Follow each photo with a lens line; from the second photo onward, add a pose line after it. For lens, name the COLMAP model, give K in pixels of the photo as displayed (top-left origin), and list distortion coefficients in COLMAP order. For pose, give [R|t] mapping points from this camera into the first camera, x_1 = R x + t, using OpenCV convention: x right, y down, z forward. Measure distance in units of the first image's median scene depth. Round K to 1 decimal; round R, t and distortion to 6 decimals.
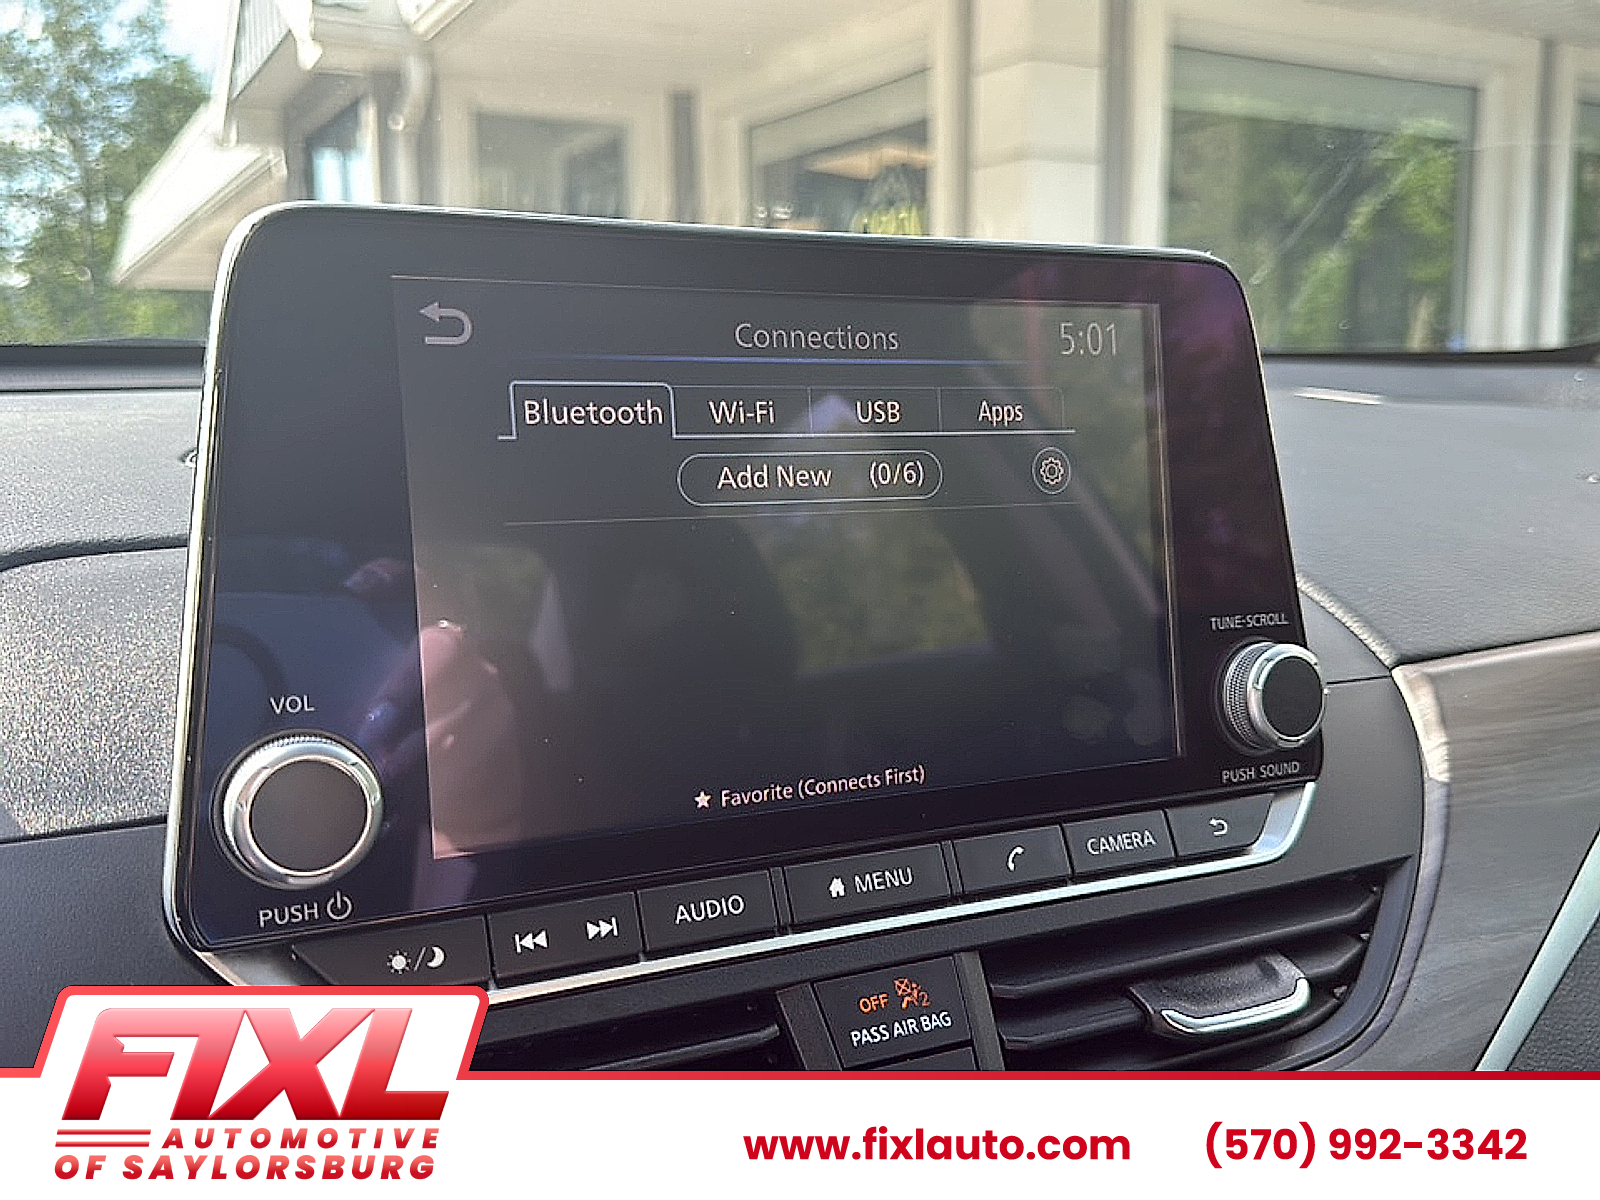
lens RADIAL K [[1431.3, 0, 800.0], [0, 1431.3, 600.0], [0, 0, 1]] dist [0.142876, -0.367687]
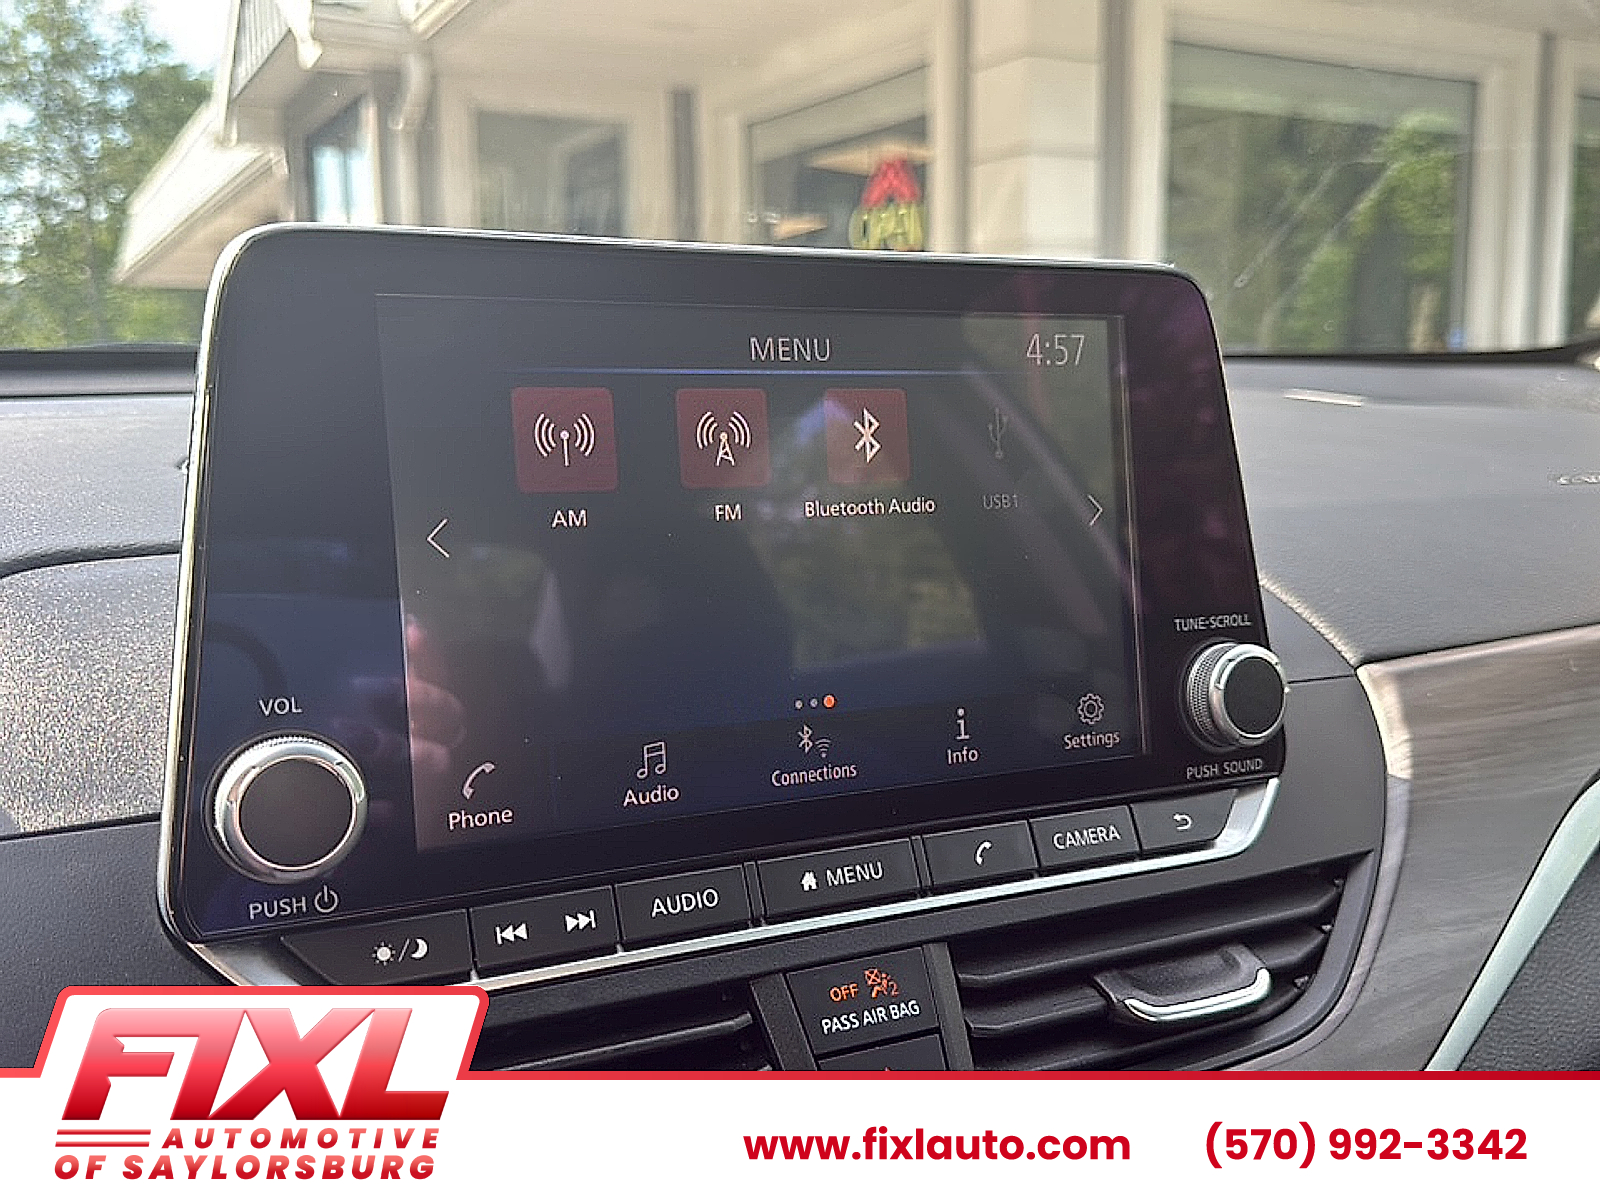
lens RADIAL K [[1431.3, 0, 800.0], [0, 1431.3, 600.0], [0, 0, 1]] dist [0.142876, -0.367687]
pose [[0.999996, -0.002051, -0.001979, 0.018895], [0.002057, 0.999993, 0.003123, -0.005148], [0.001973, -0.003127, 0.999993, -0.030735]]
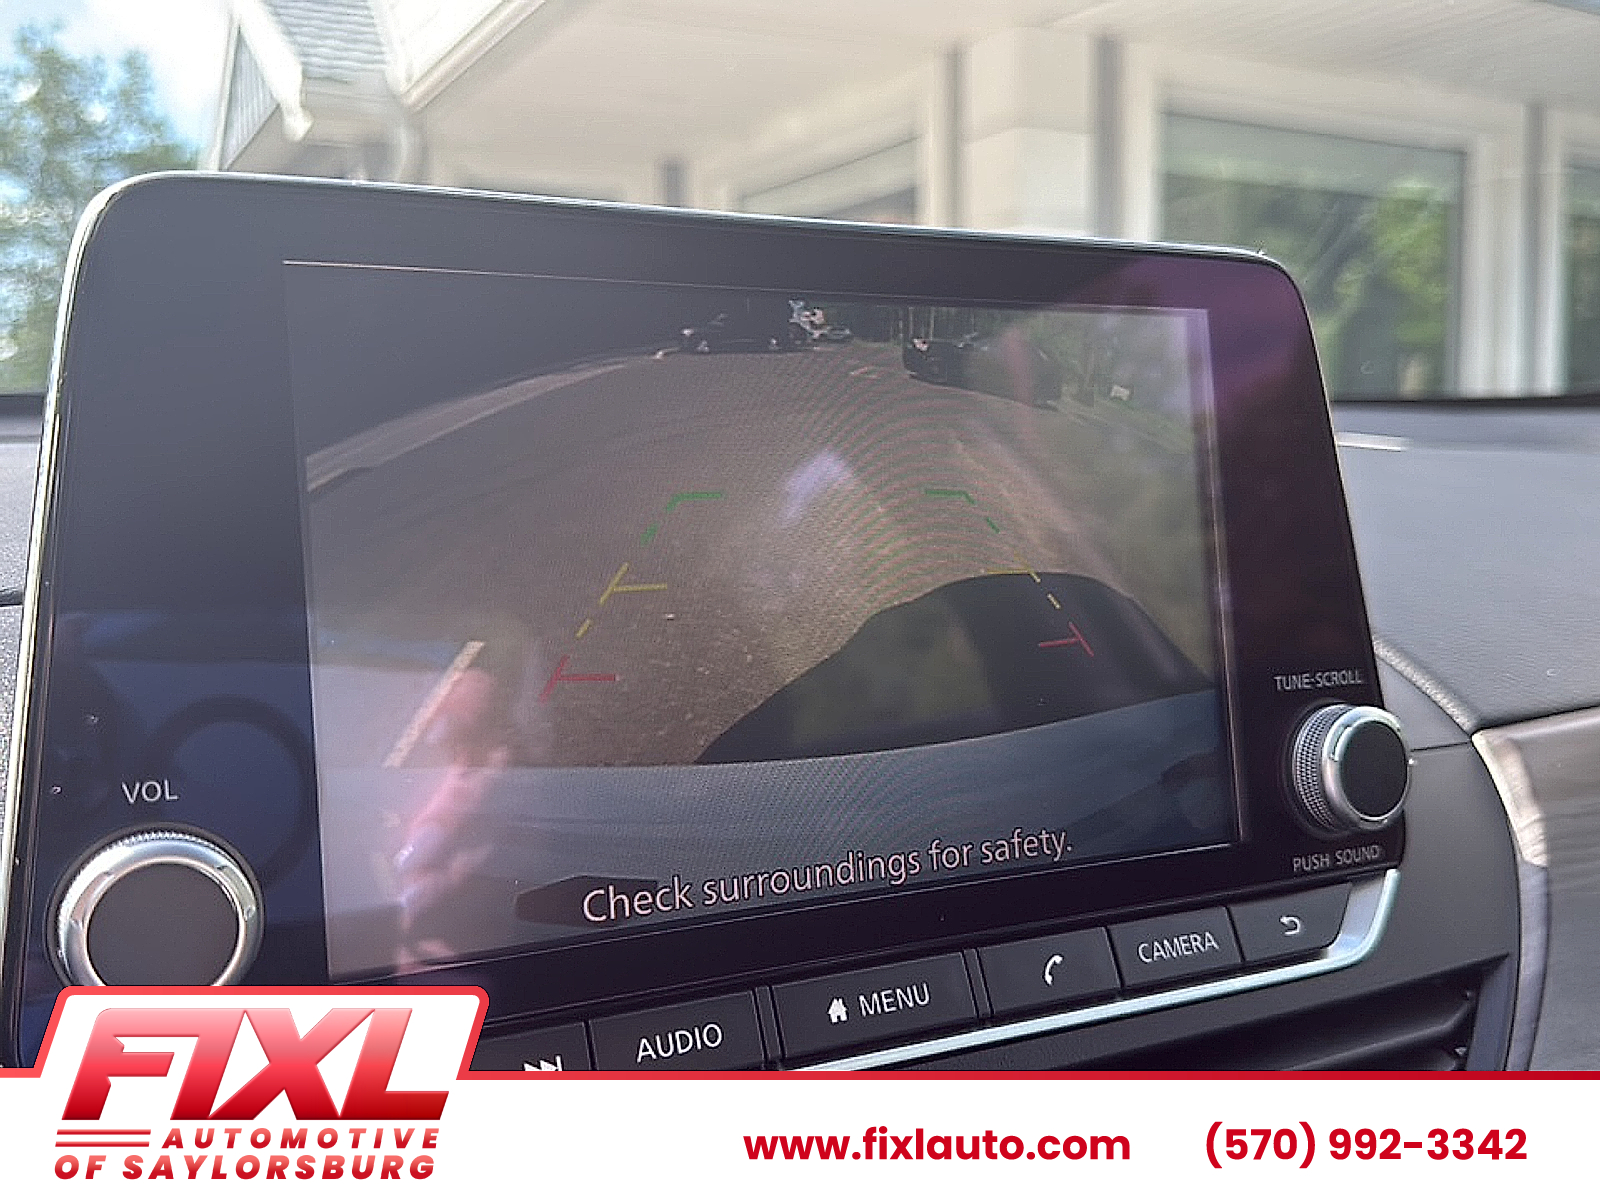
lens RADIAL K [[1431.3, 0, 800.0], [0, 1431.3, 600.0], [0, 0, 1]] dist [0.142876, -0.367687]
pose [[0.999963, -0.007505, 0.004232, 0.002420], [0.007695, 0.998868, -0.046945, 0.005481], [-0.003875, 0.046976, 0.998889, 0.151704]]
